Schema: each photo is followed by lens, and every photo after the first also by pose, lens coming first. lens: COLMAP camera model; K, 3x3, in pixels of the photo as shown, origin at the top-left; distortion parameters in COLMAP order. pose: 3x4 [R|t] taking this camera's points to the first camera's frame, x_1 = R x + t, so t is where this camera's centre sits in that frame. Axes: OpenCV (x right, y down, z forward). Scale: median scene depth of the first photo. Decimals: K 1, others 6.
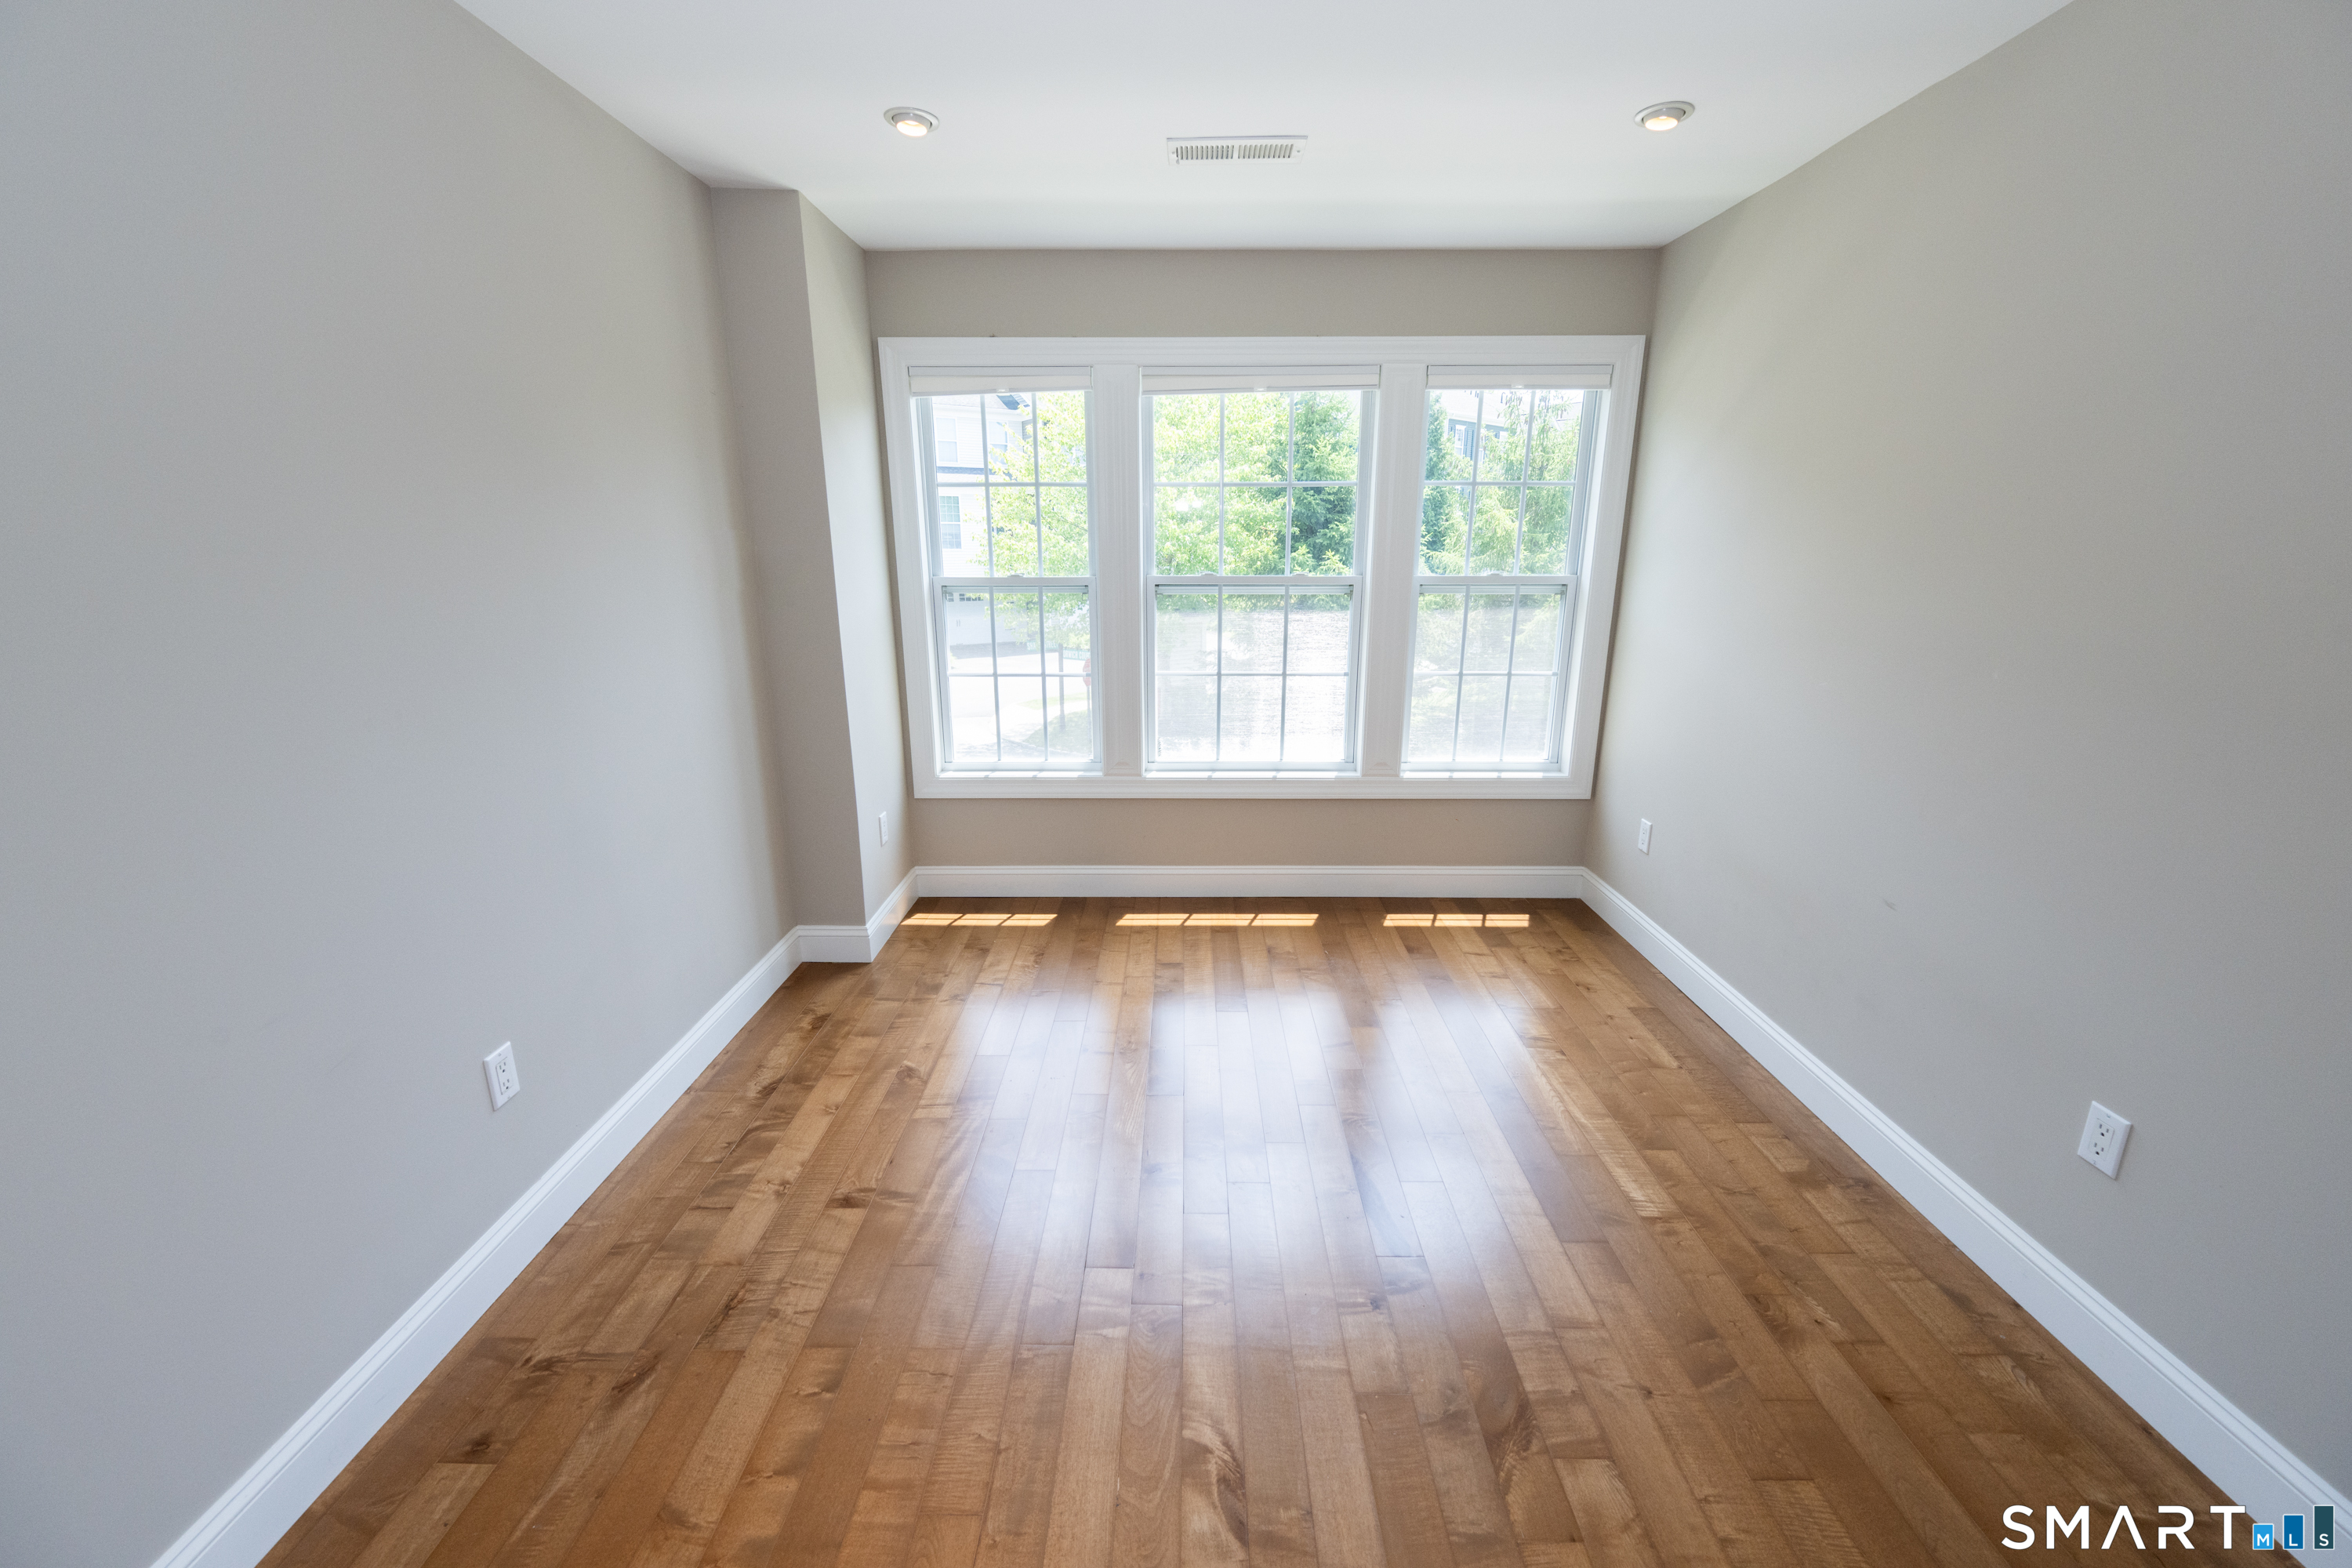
lens RADIAL K [[937.0, 0, 1176.0], [0, 937.0, 784.0], [0, 0, 1]] dist [0.019462, 0.000053]
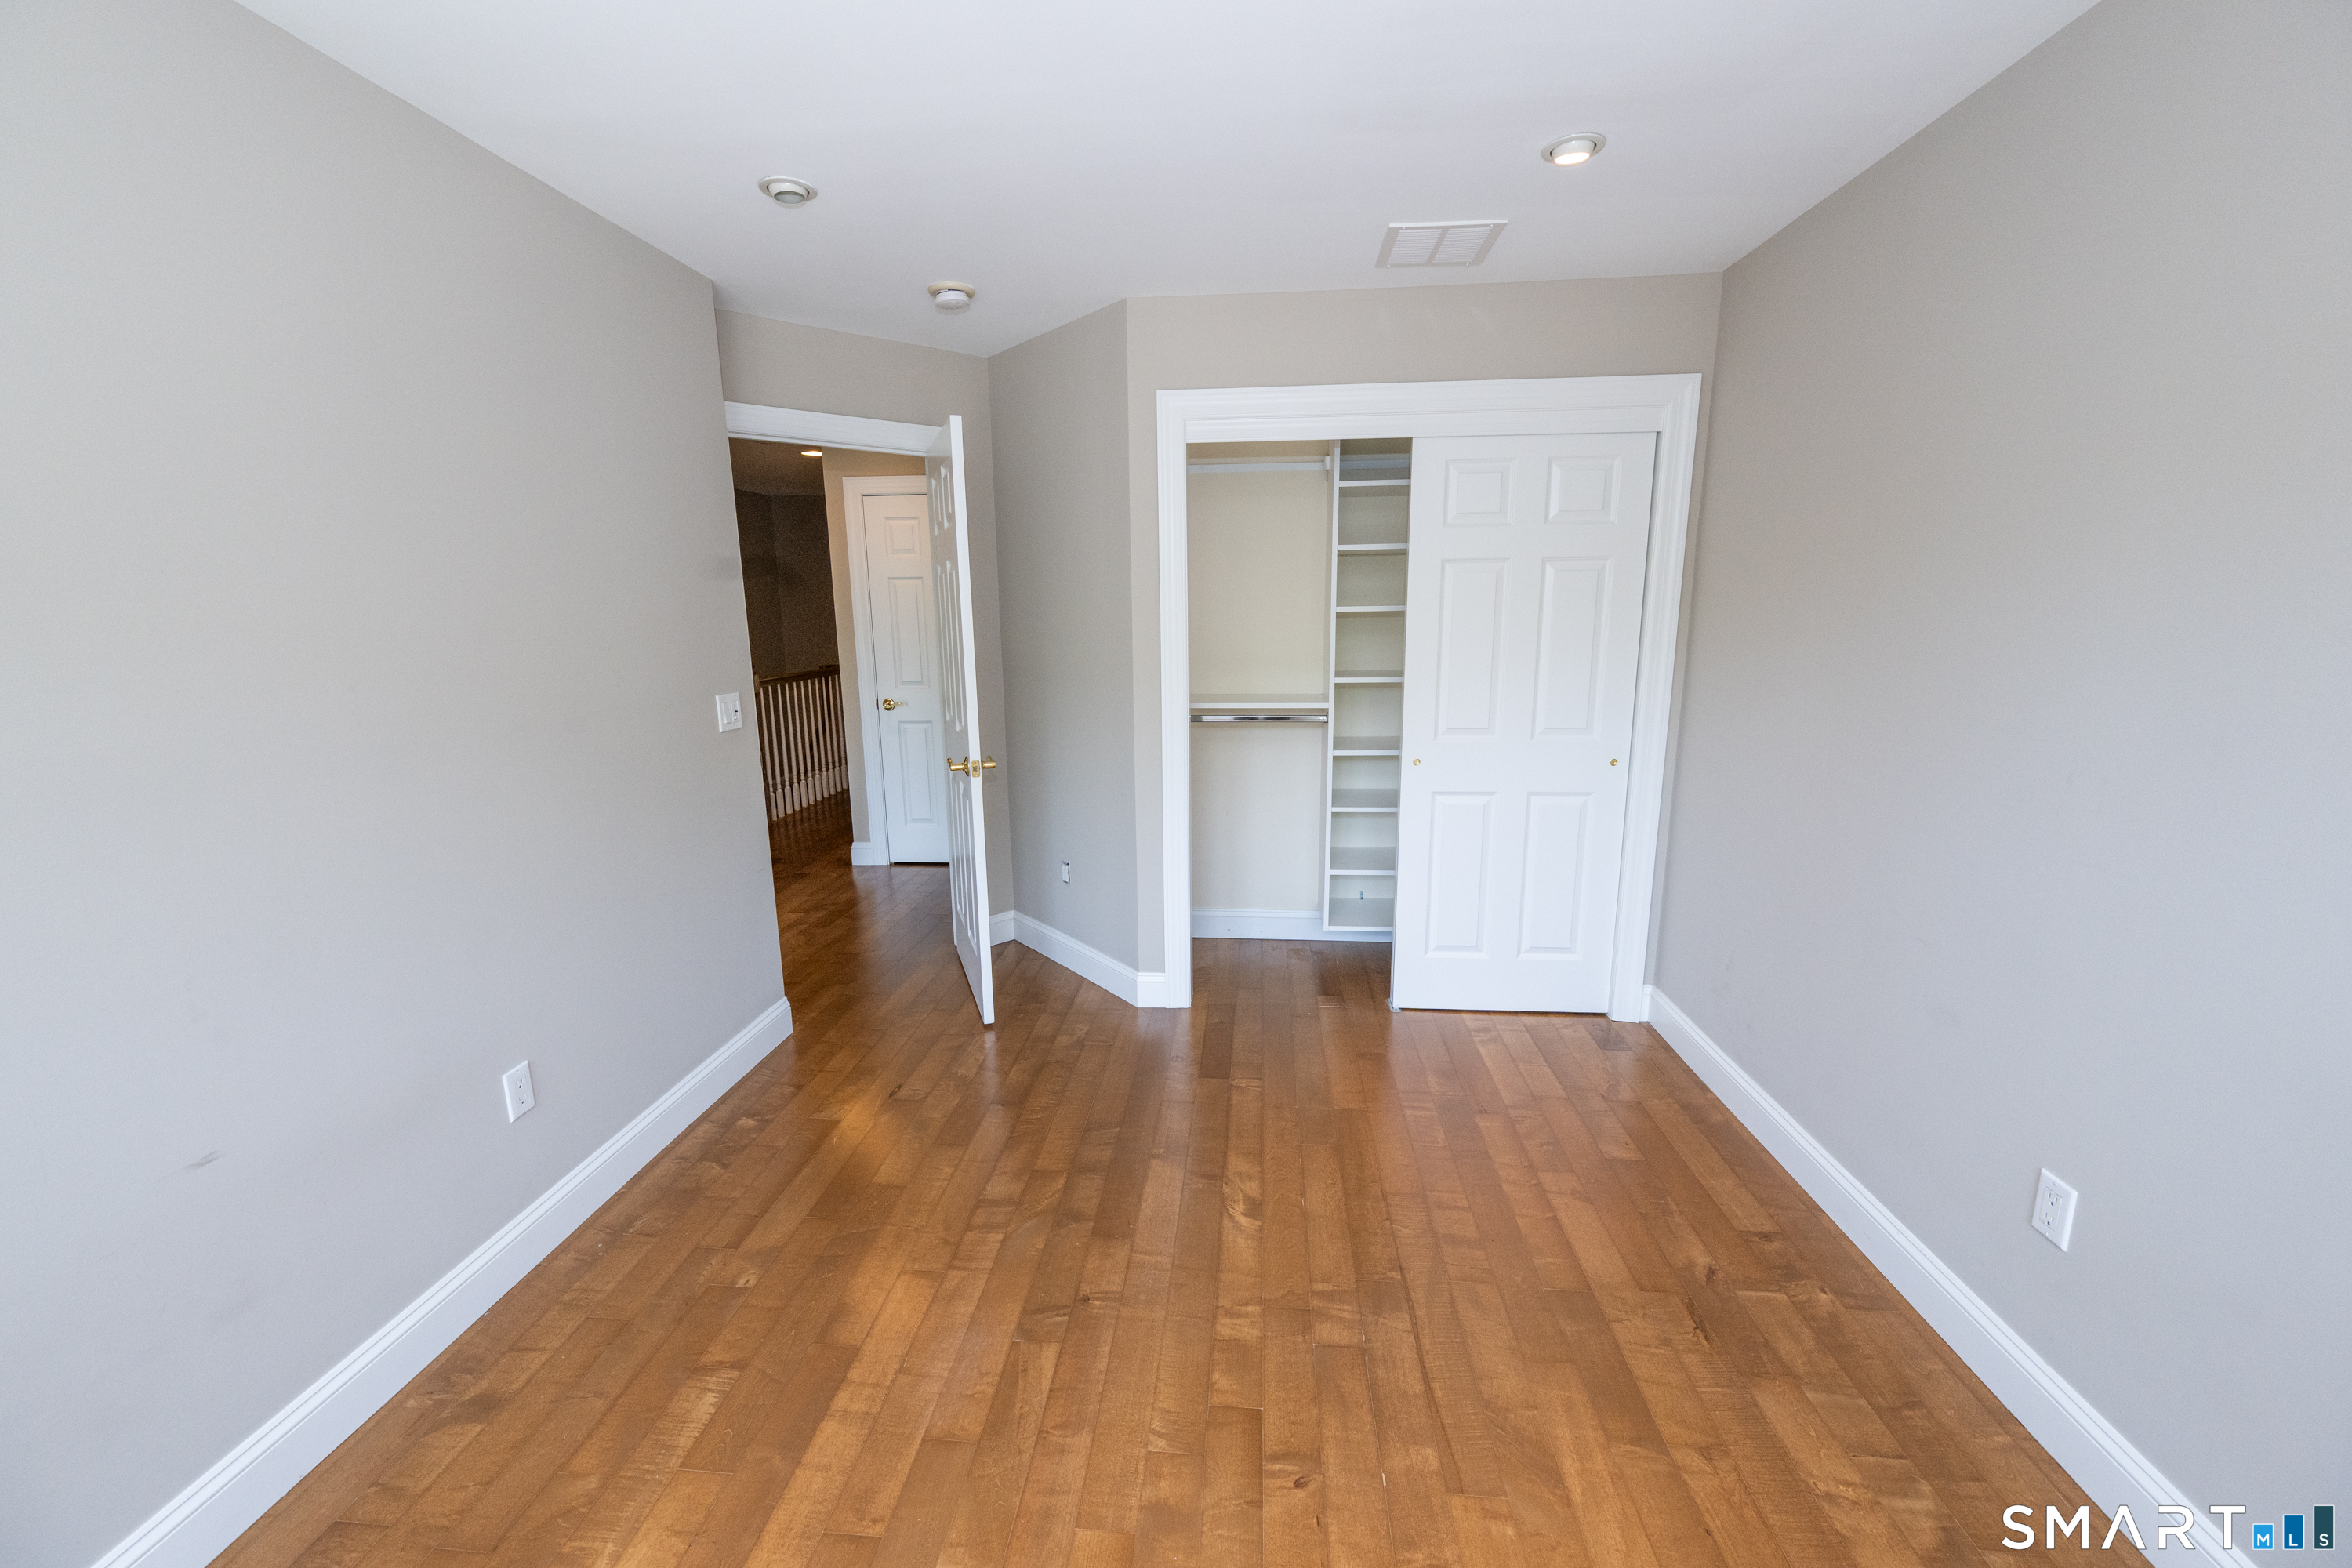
lens RADIAL K [[920.5, 0, 1176.0], [0, 920.5, 784.0], [0, 0, 1]] dist [-0.000330, -0.000041]
pose [[-0.997291, -0.005596, 0.073348, 0.032445], [0.027445, 0.896804, 0.441576, -0.453563], [-0.068250, 0.442392, -0.894221, 1.700708]]
